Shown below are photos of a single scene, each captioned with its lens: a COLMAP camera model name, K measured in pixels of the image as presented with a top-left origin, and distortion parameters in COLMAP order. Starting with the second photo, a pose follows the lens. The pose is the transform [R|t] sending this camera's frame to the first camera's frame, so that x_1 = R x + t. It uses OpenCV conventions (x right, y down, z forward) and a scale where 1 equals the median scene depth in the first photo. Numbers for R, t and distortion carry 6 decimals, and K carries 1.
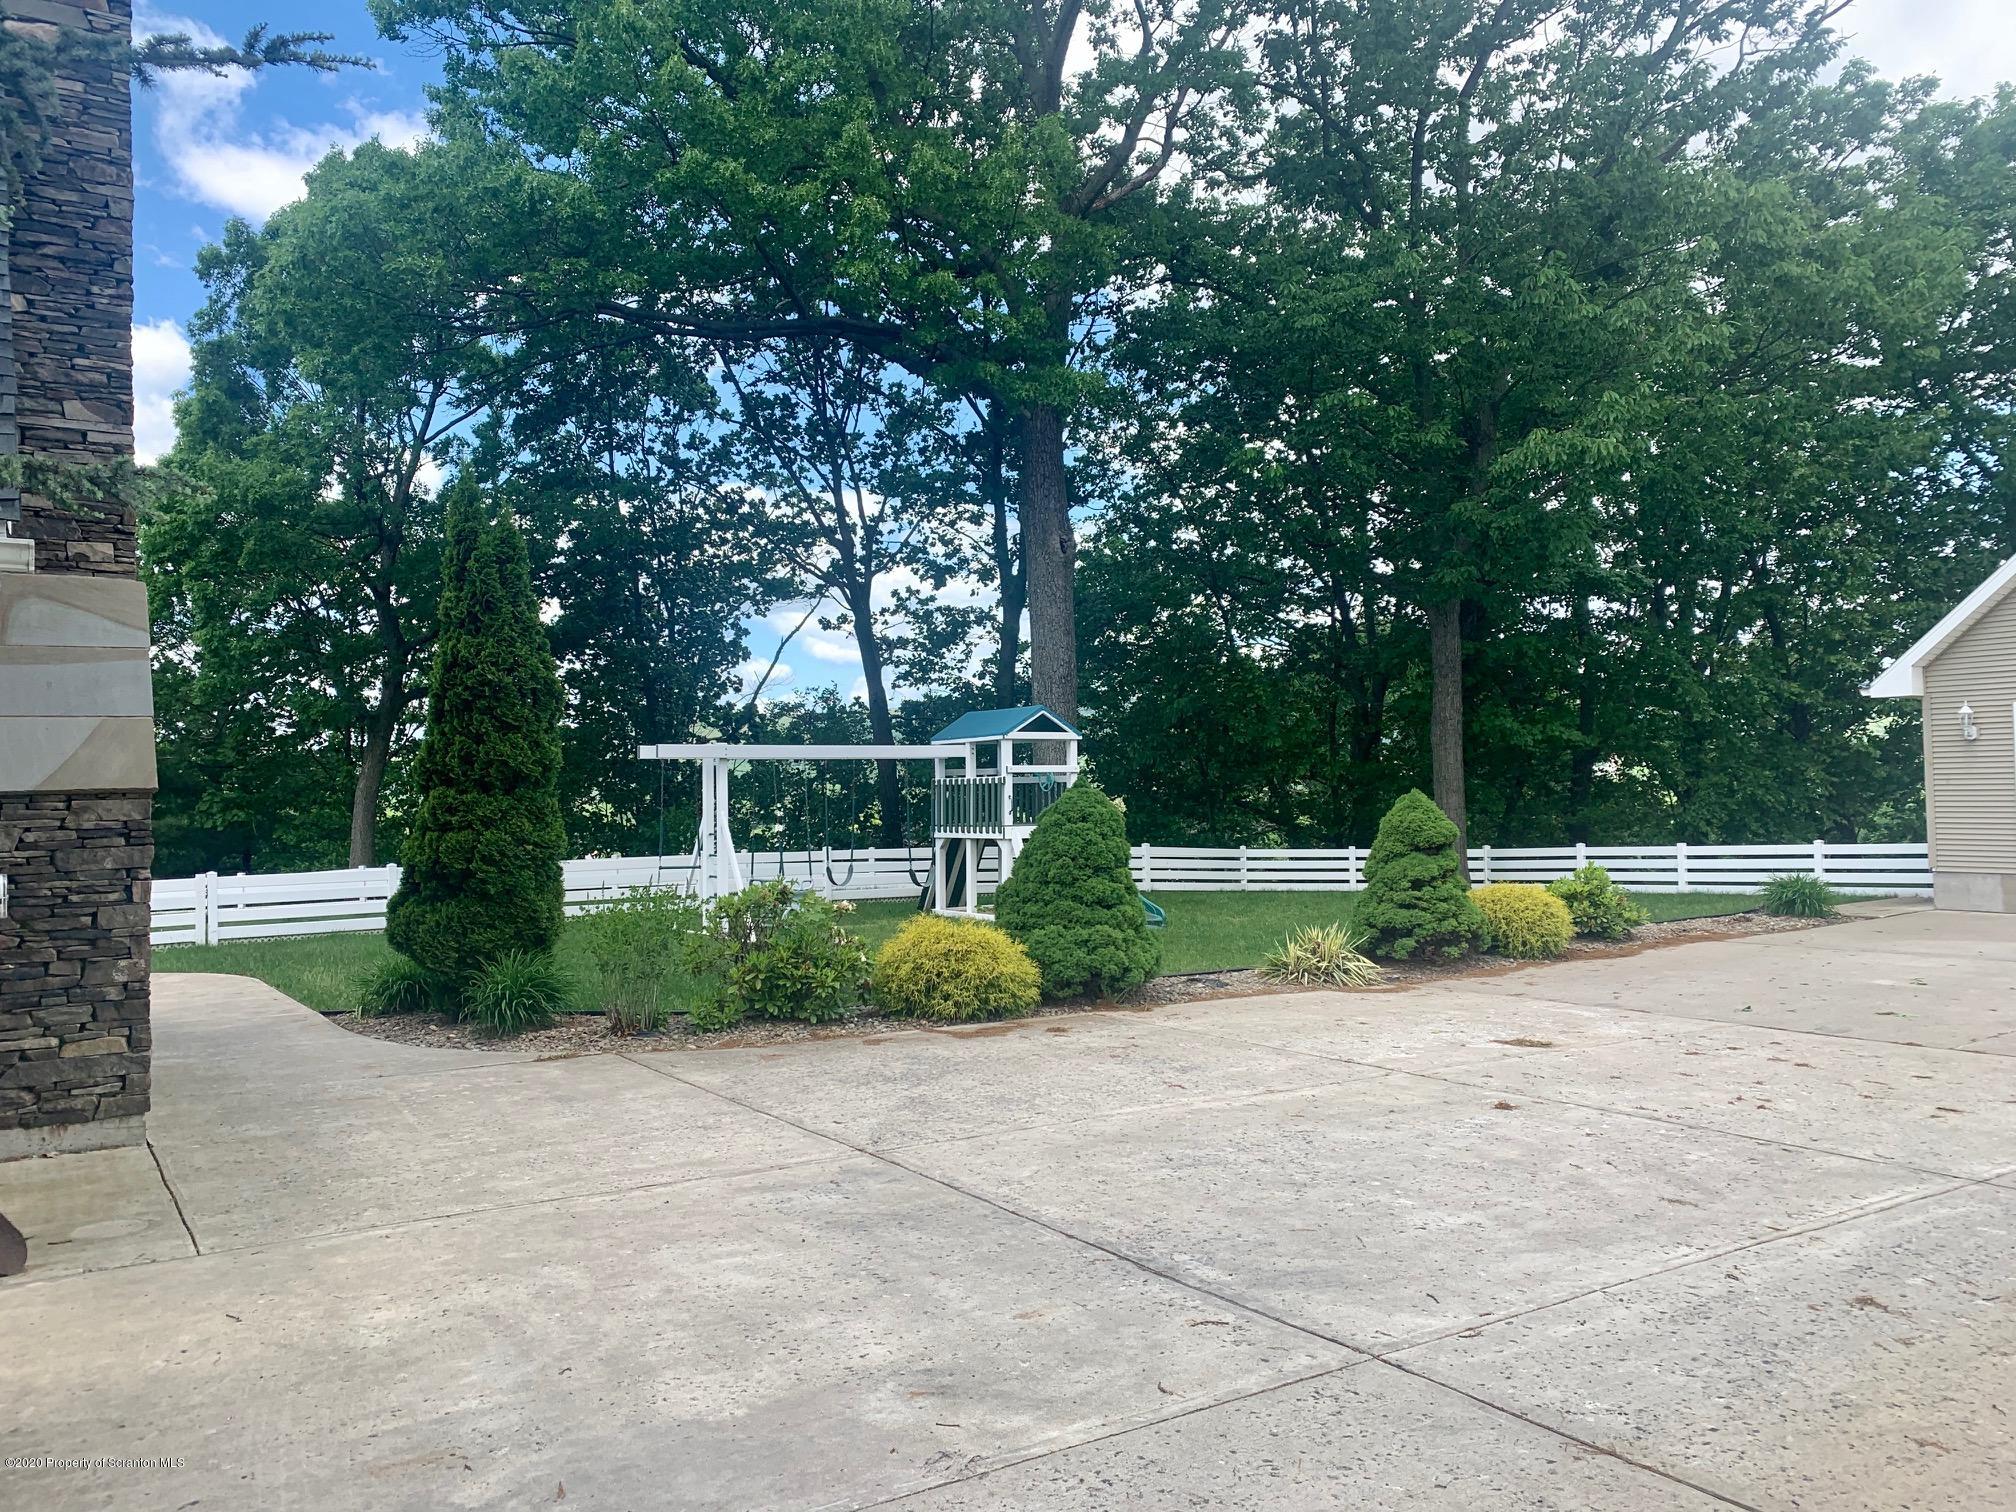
lens RADIAL K [[1490.3, 0, 1002.3], [0, 1490.3, 768.9], [0, 0, 1]] dist [0.000647, -0.003875]
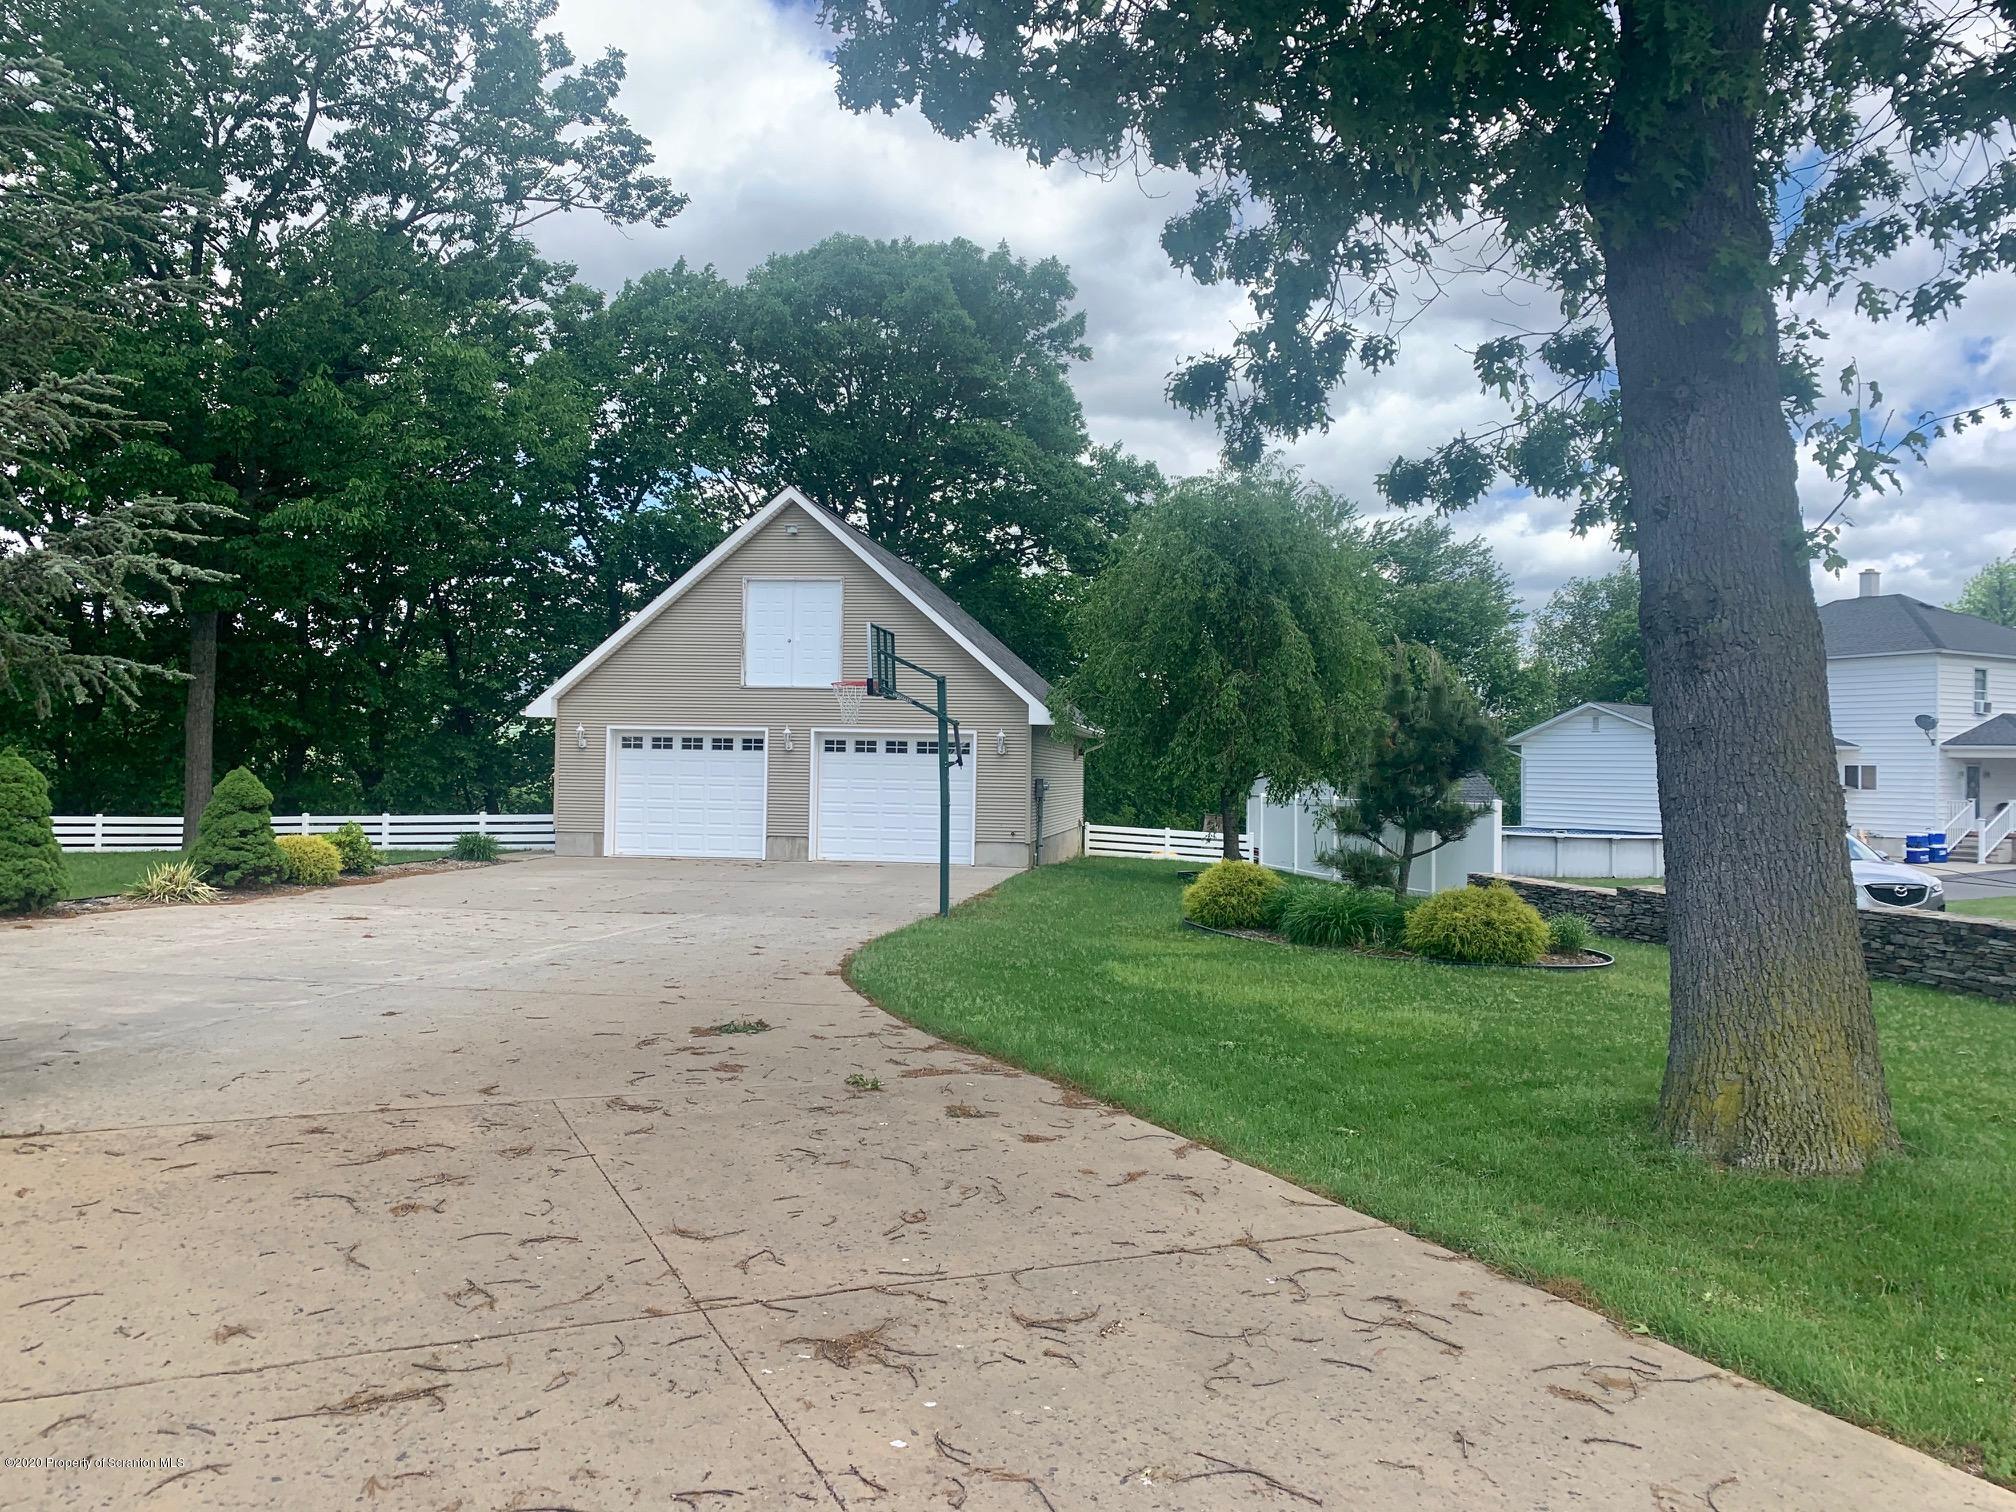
lens RADIAL K [[1490.3, 0, 1002.3], [0, 1490.3, 768.9], [0, 0, 1]] dist [0.000647, -0.003875]
pose [[0.651858, 0.031966, 0.757667, -0.257646], [-0.040141, 0.999165, -0.007620, -0.001816], [-0.757278, -0.025446, 0.652597, -0.372980]]
